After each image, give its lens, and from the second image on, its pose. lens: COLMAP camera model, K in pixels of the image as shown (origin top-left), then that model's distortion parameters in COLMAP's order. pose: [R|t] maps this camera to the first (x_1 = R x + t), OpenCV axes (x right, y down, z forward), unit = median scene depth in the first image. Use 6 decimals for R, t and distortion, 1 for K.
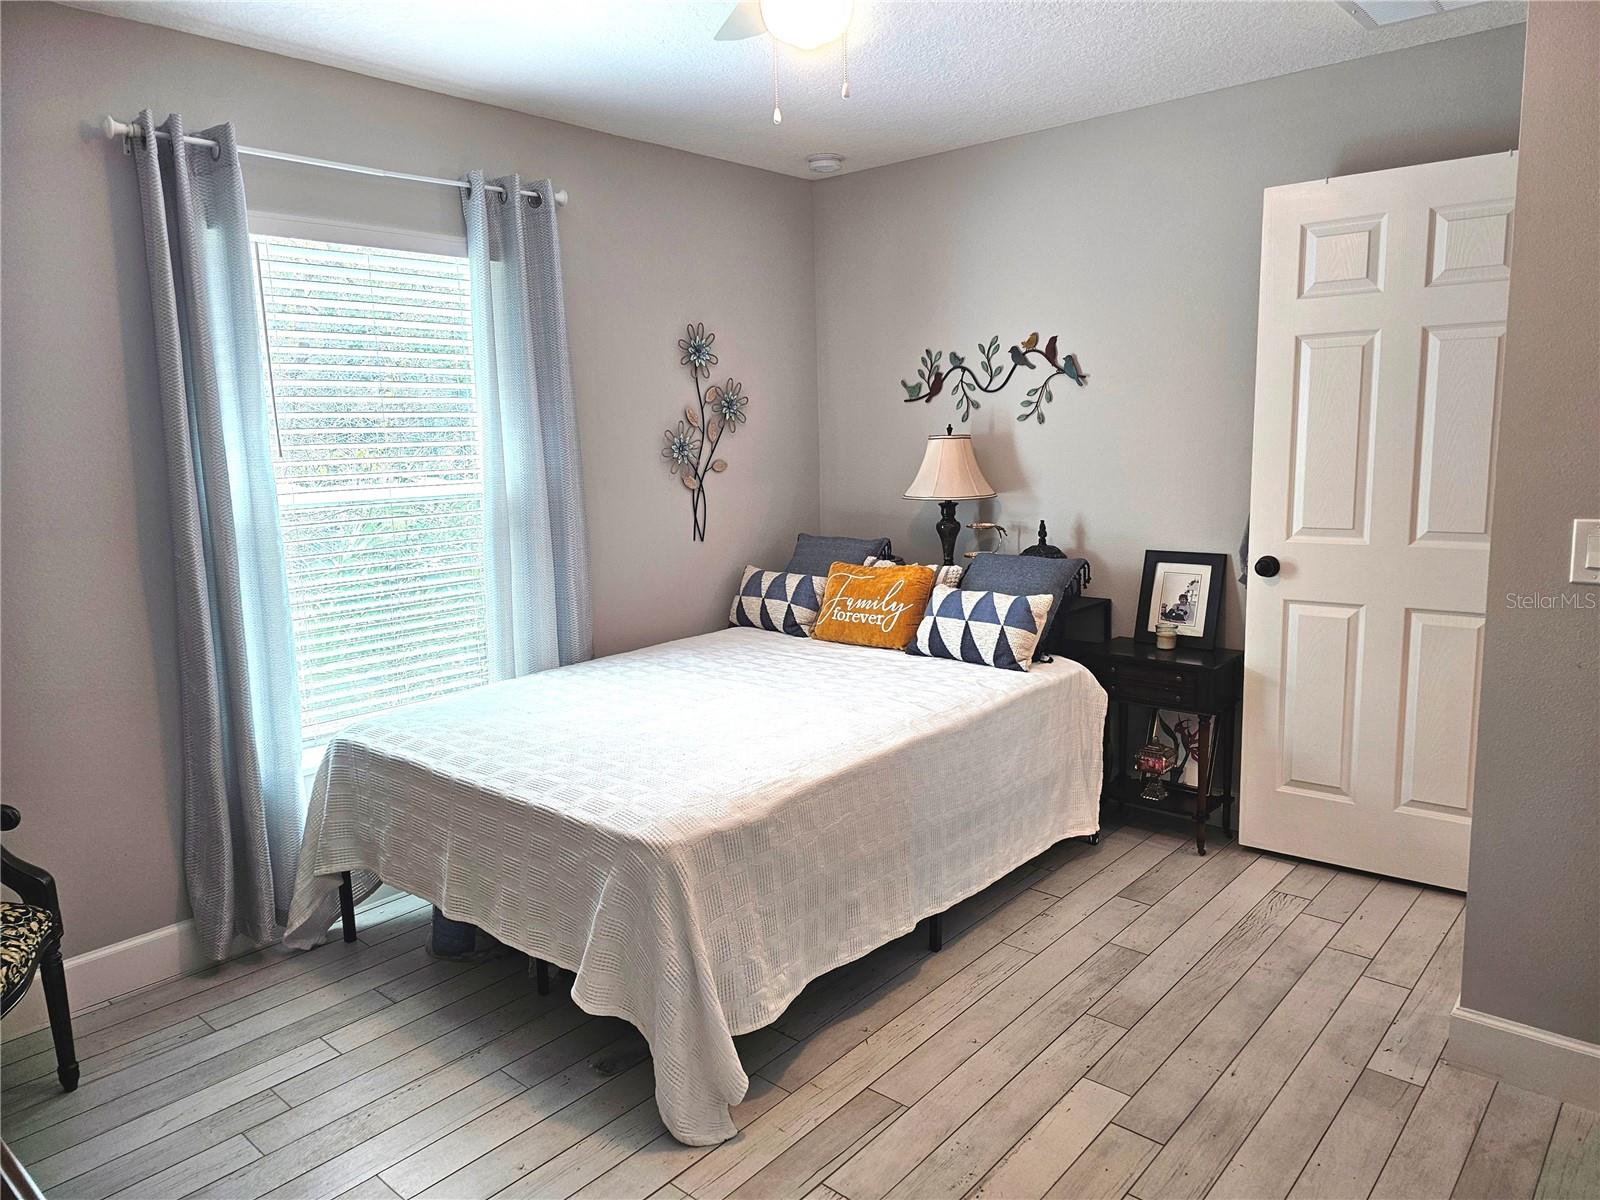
lens RADIAL K [[1074.3, 0, 802.9], [0, 1074.3, 597.2], [0, 0, 1]] dist [0.056827, -0.048037]
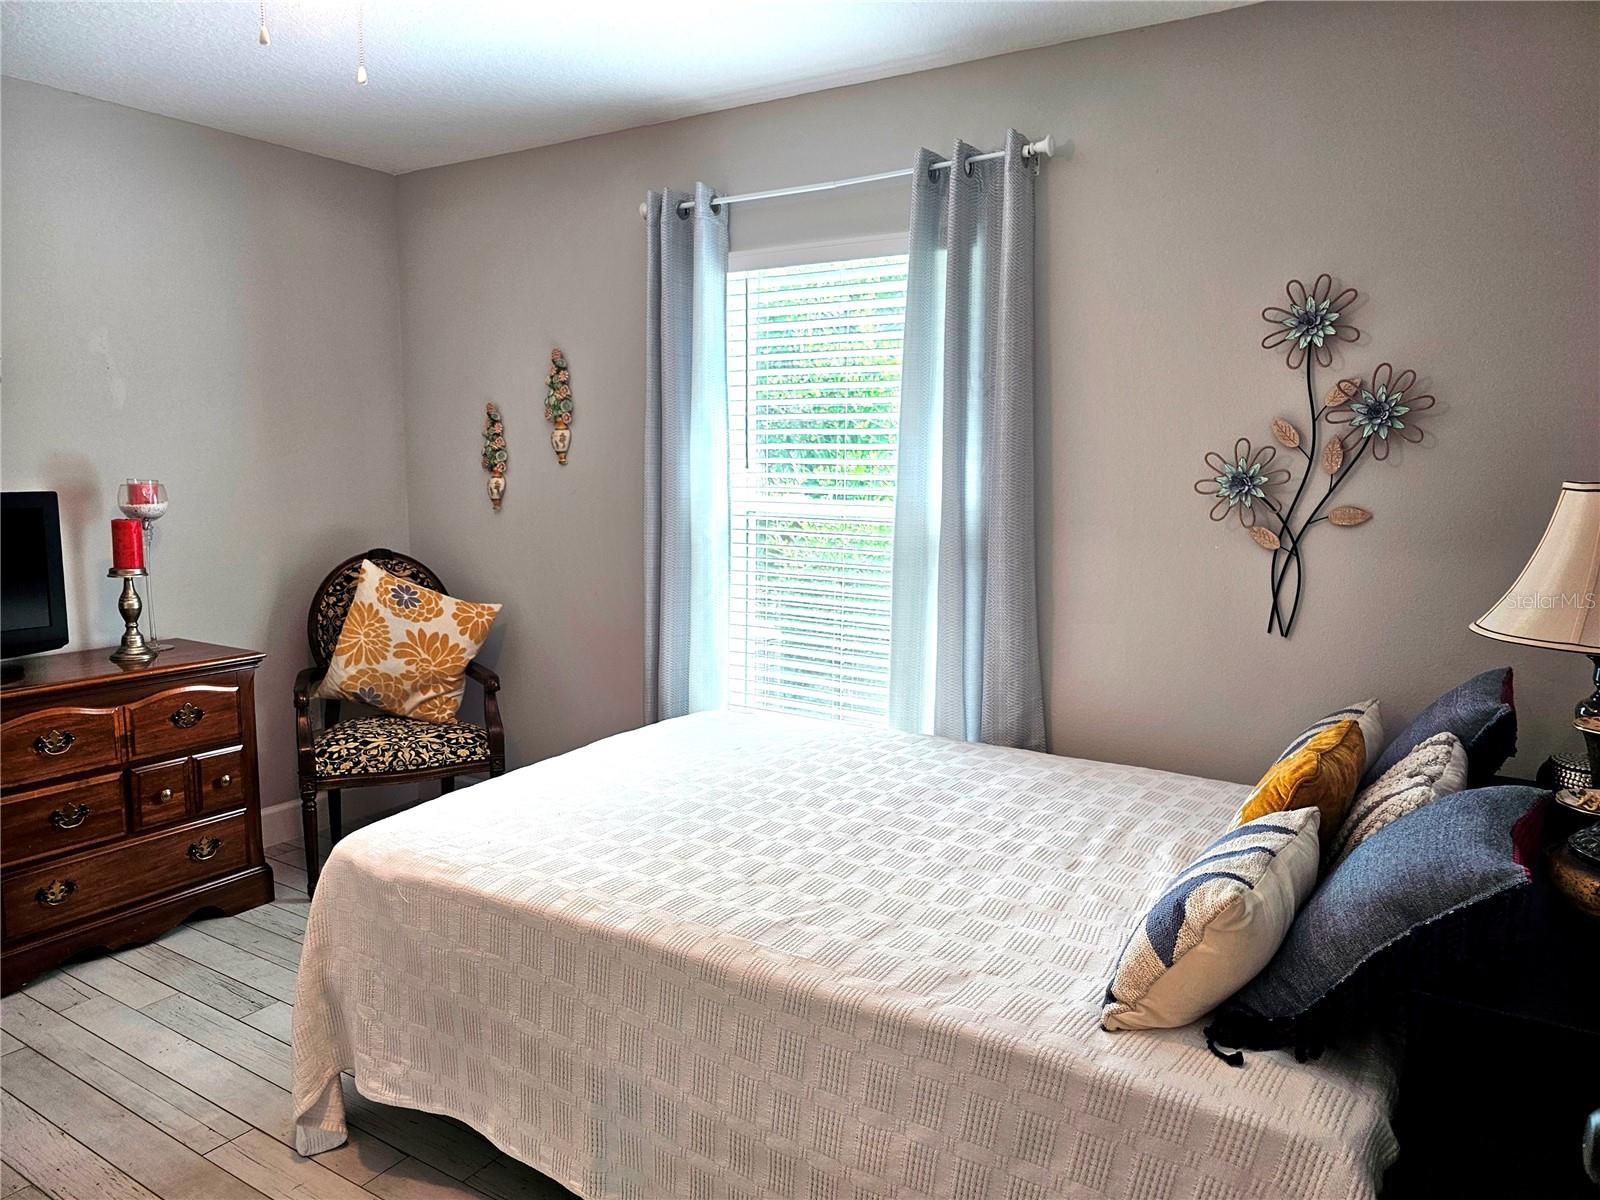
lens RADIAL K [[1152.1, 0, 803.1], [0, 1152.1, 600.4], [0, 0, 1]] dist [0.013080, 0.001197]
pose [[0.111660, 0.159268, -0.980900, 0.519632], [-0.159508, 0.977147, 0.140501, -0.123854], [0.980861, 0.140773, 0.134513, 0.662525]]
